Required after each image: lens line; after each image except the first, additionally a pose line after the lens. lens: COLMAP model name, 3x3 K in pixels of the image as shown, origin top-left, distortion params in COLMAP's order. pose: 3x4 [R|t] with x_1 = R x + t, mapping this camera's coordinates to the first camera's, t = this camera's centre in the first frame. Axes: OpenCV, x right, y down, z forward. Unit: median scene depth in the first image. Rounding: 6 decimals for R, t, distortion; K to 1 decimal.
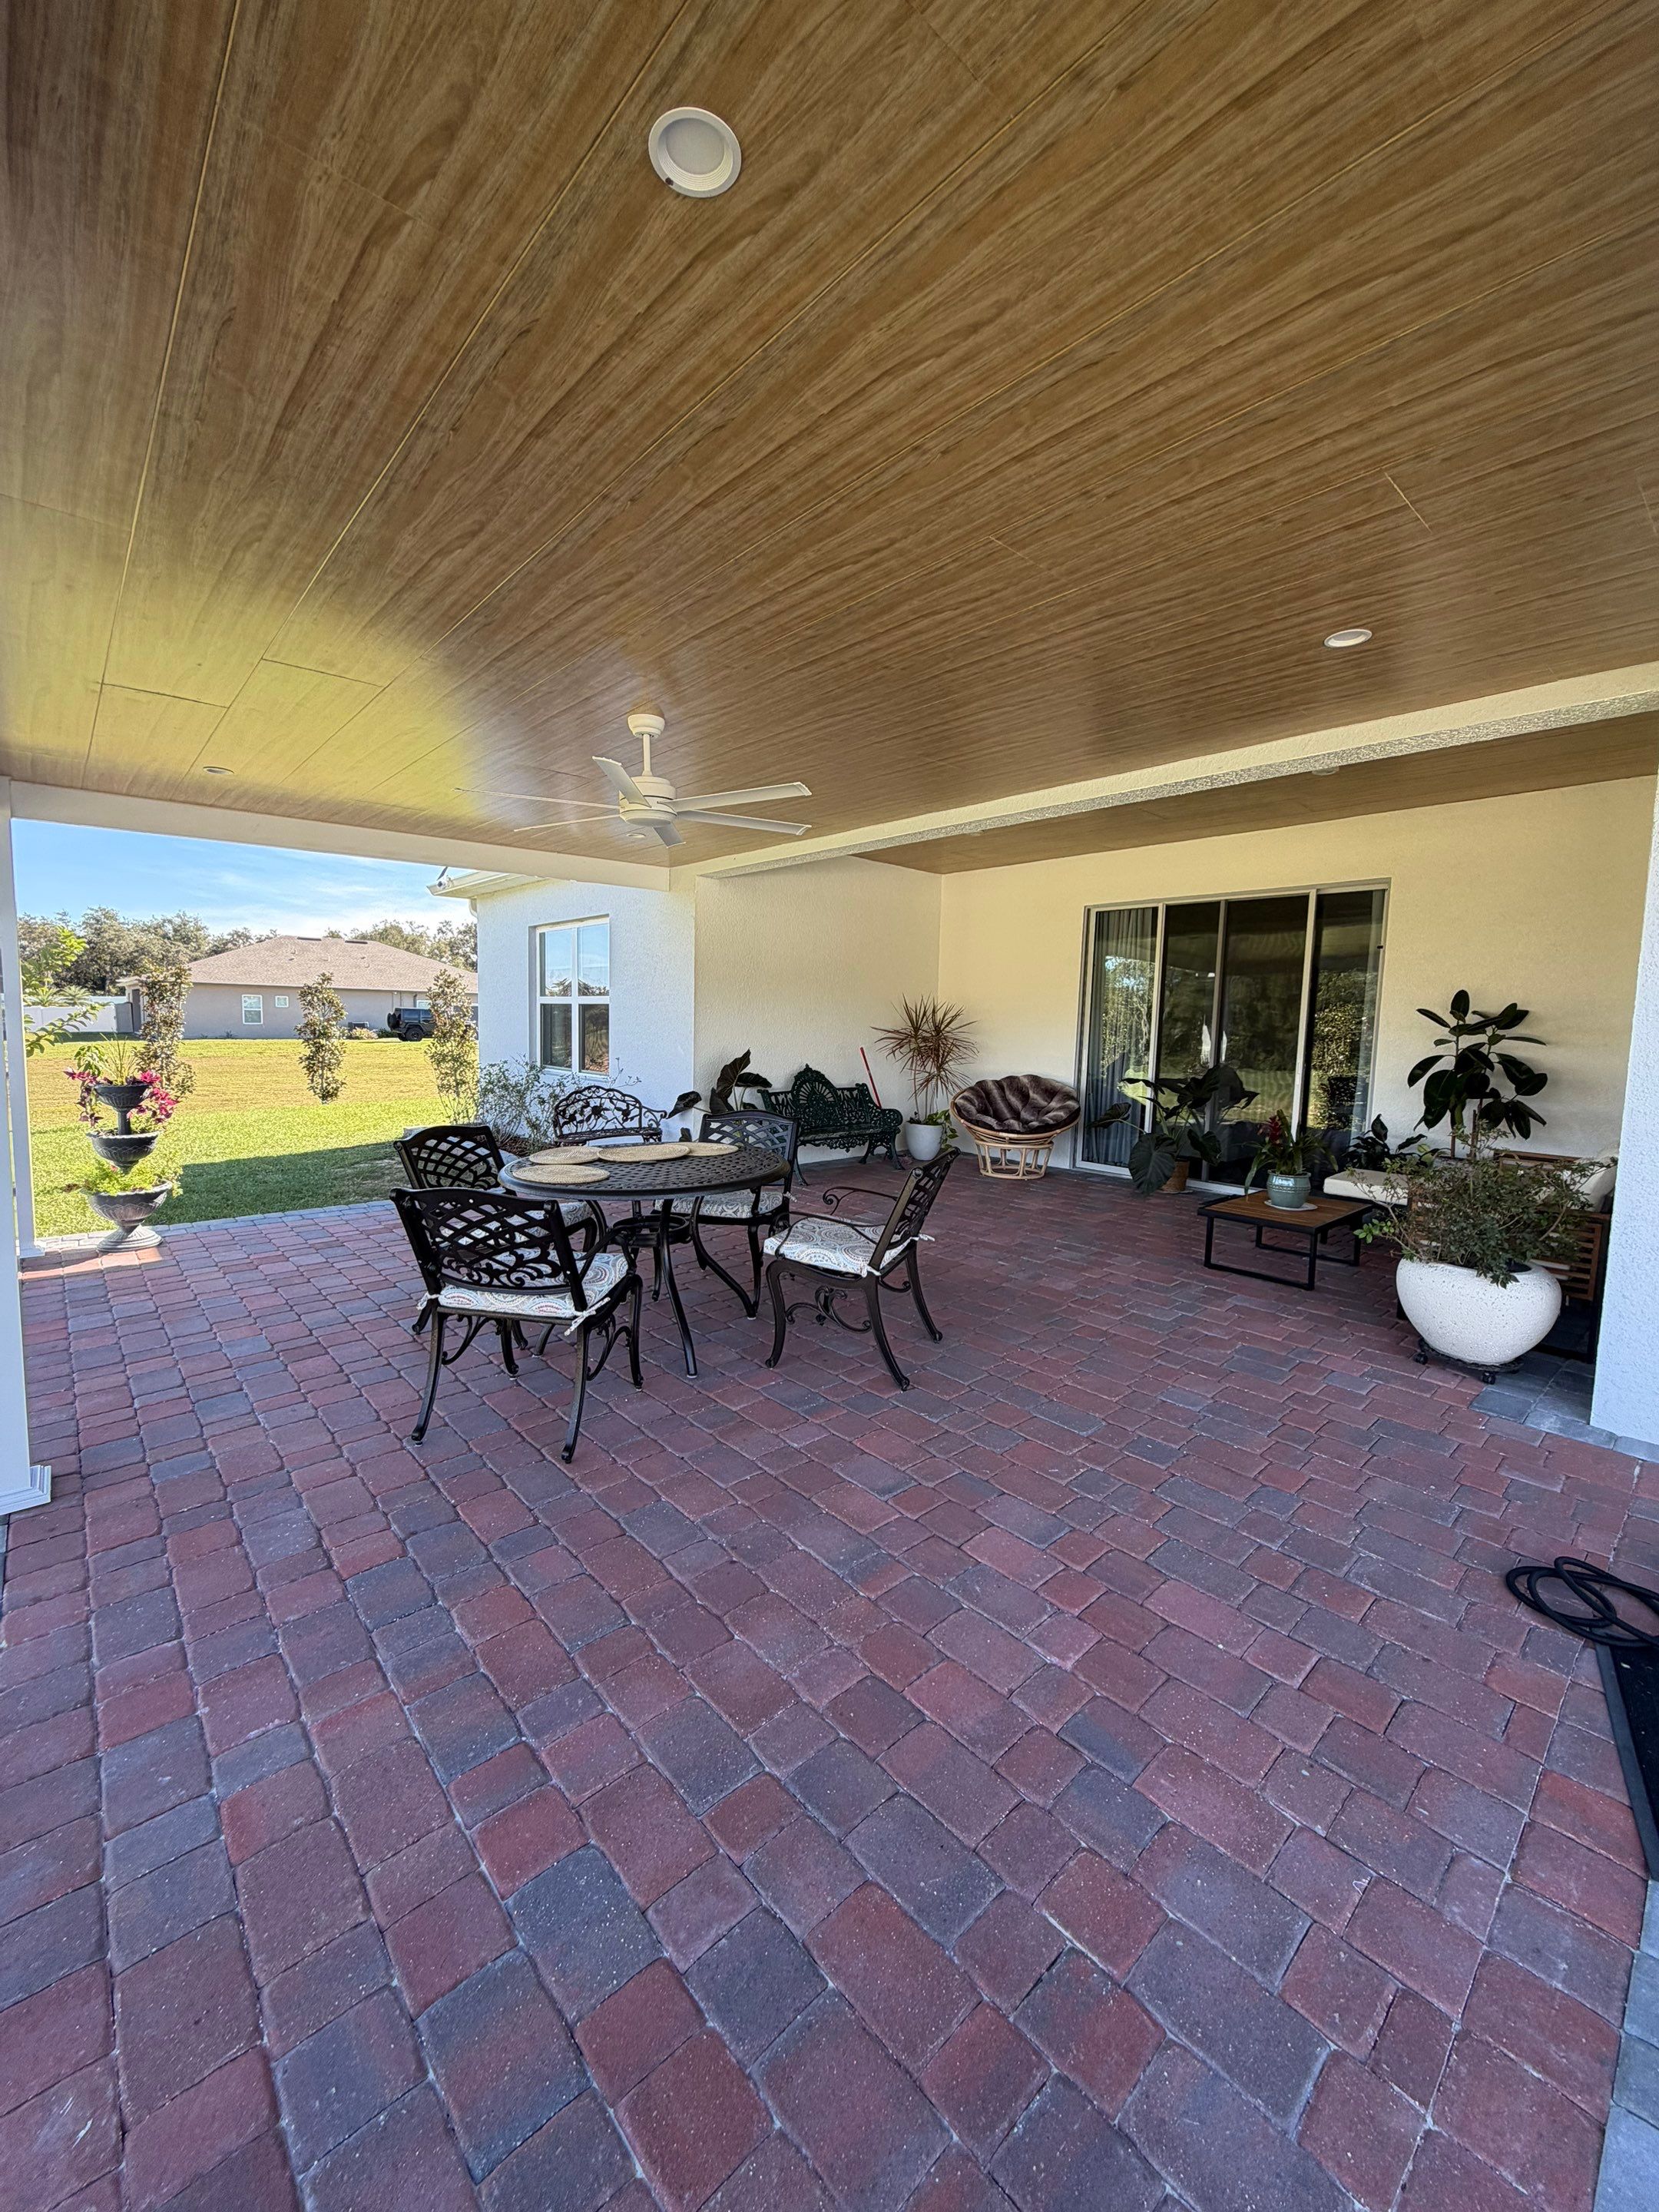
lens RADIAL K [[879.9, 0, 827.1], [0, 879.9, 1099.8], [0, 0, 1]] dist [-0.001251, 0.000035]
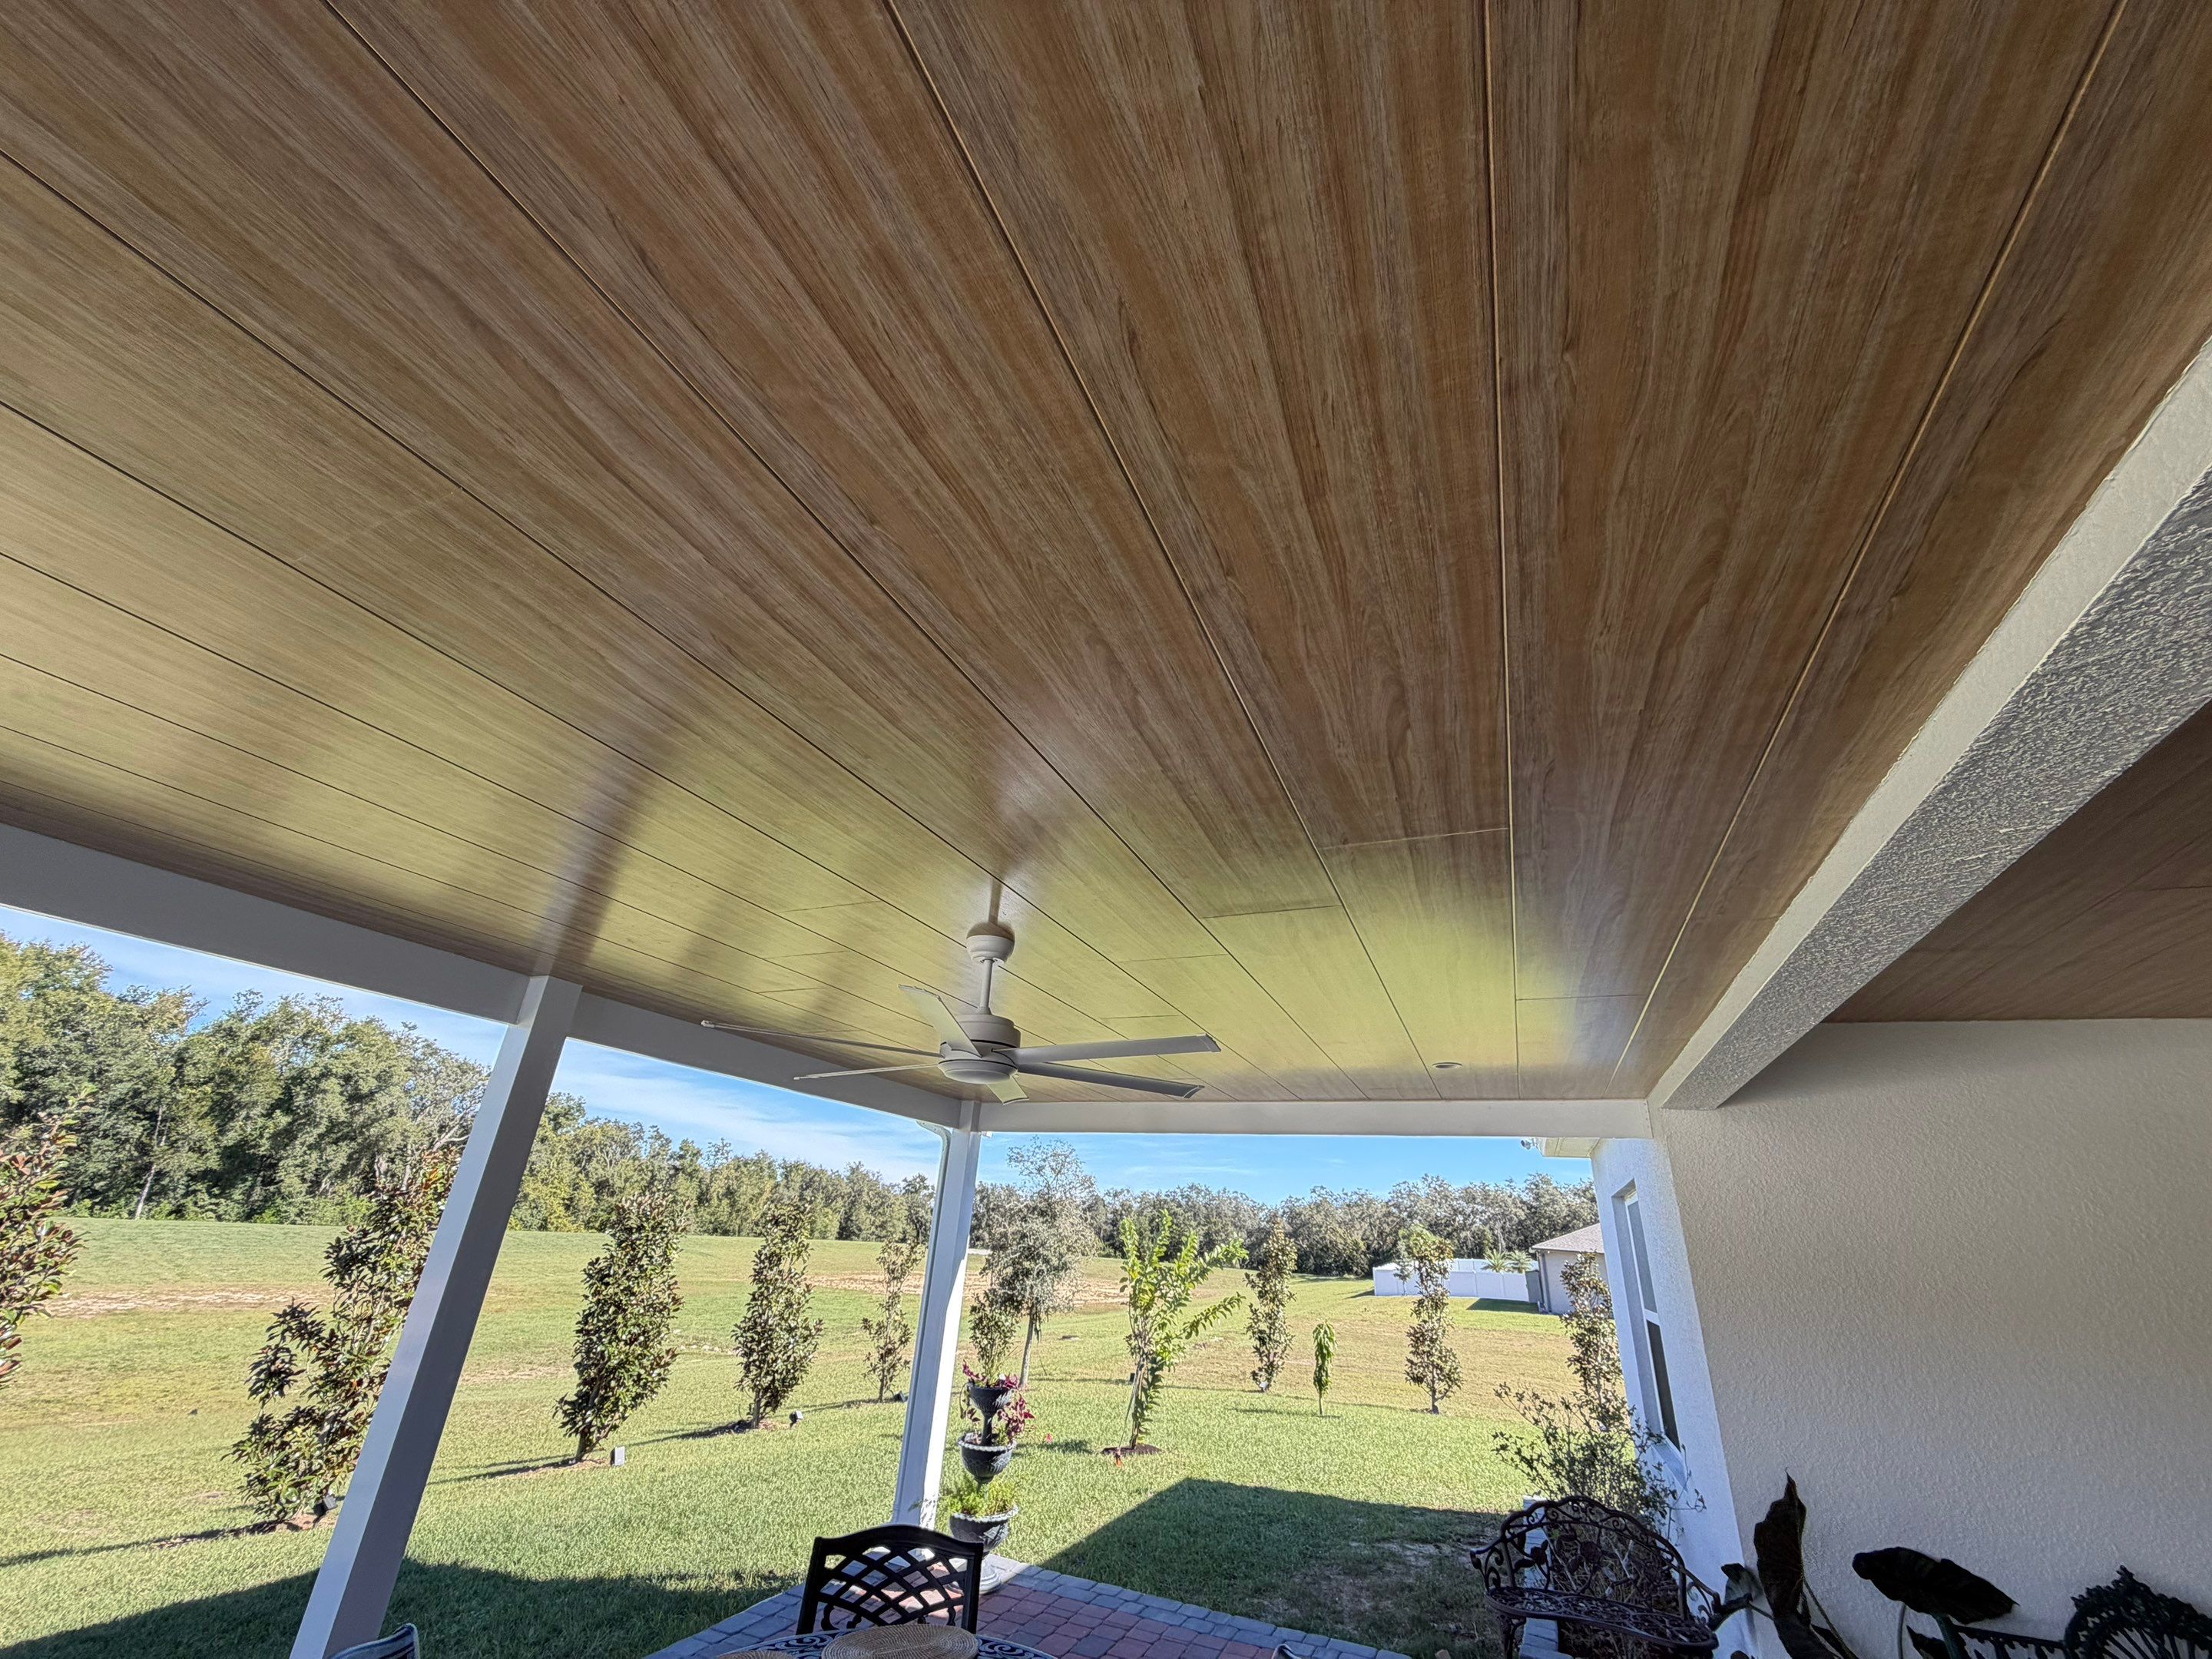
lens RADIAL K [[879.9, 0, 1100.3], [0, 879.9, 830.3], [0, 0, 1]] dist [-0.001251, 0.000035]
pose [[0.420021, -0.371657, -0.827921, 0.250499], [-0.140797, 0.874562, -0.464023, -0.089837], [0.896526, 0.311468, 0.315006, 0.411912]]
